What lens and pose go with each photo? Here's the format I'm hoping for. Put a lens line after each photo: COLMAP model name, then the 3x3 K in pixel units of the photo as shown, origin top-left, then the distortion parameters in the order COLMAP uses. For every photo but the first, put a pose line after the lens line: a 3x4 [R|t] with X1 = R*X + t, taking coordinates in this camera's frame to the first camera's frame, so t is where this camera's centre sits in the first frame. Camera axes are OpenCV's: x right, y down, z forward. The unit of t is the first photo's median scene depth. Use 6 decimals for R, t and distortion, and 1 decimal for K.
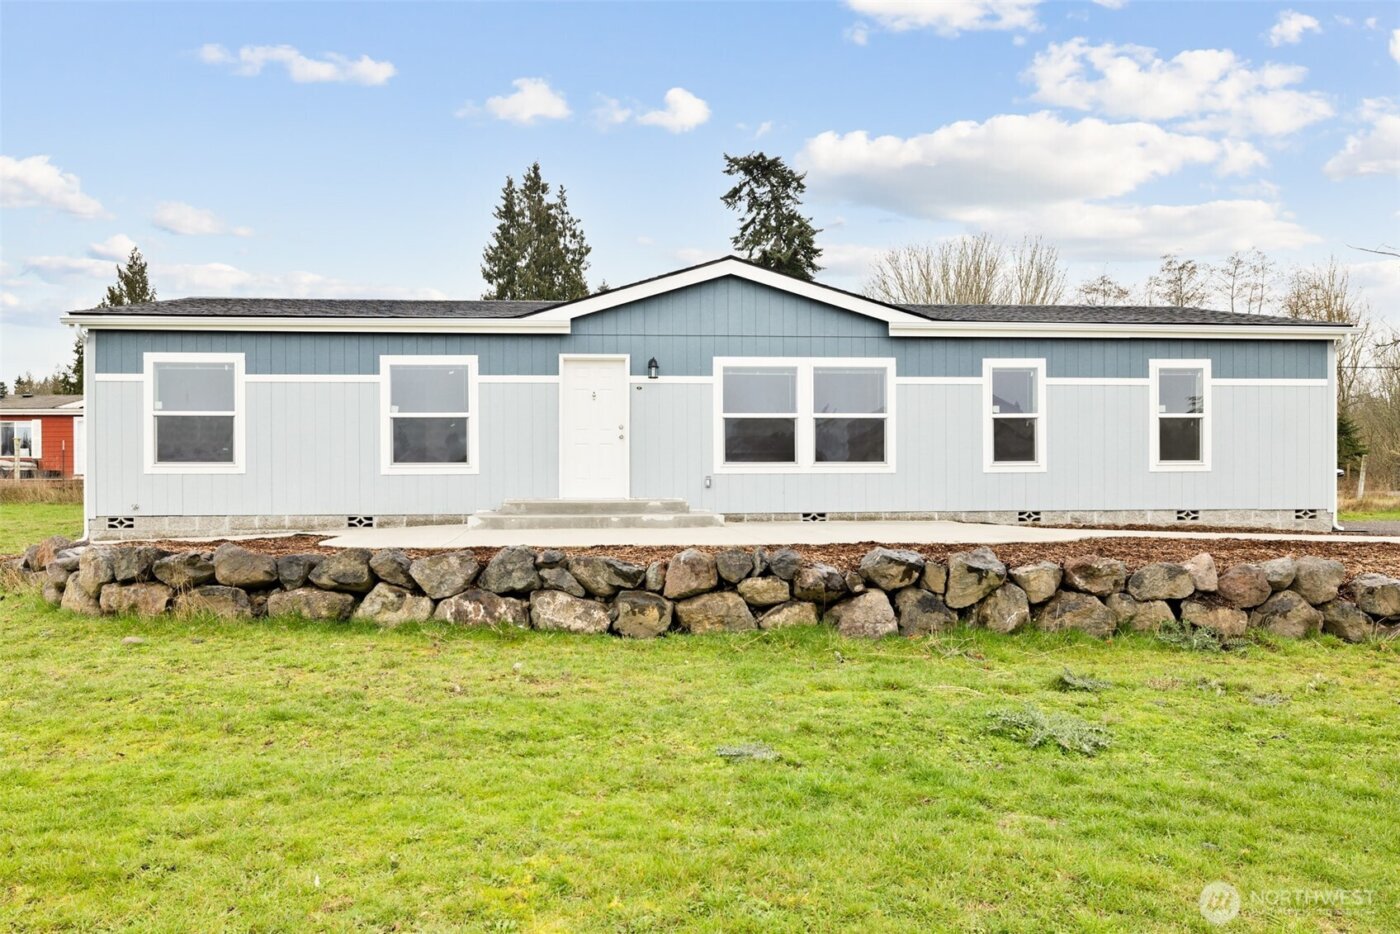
lens RADIAL K [[922.1, 0, 695.8], [0, 922.1, 494.5], [0, 0, 1]] dist [-0.002671, 0.000275]
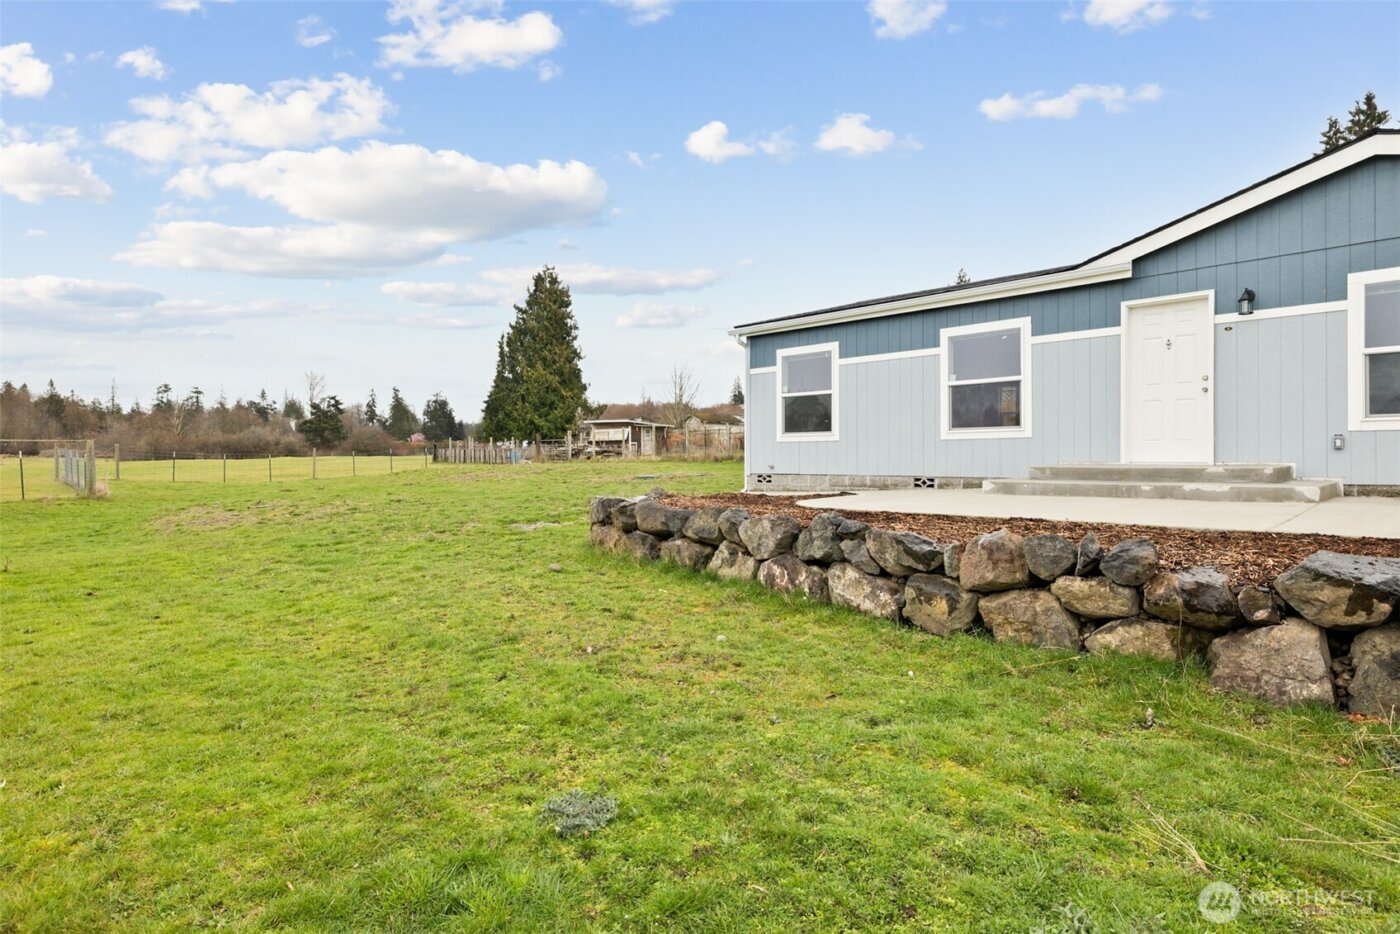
lens RADIAL K [[771.9, 0, 693.7], [0, 771.9, 460.3], [0, 0, 1]] dist [0.003114, 0.000569]
pose [[0.631807, 0.004350, -0.775114, 0.176546], [-0.001046, 0.999988, 0.004759, -0.001299], [0.775125, -0.002196, 0.631804, 0.203689]]
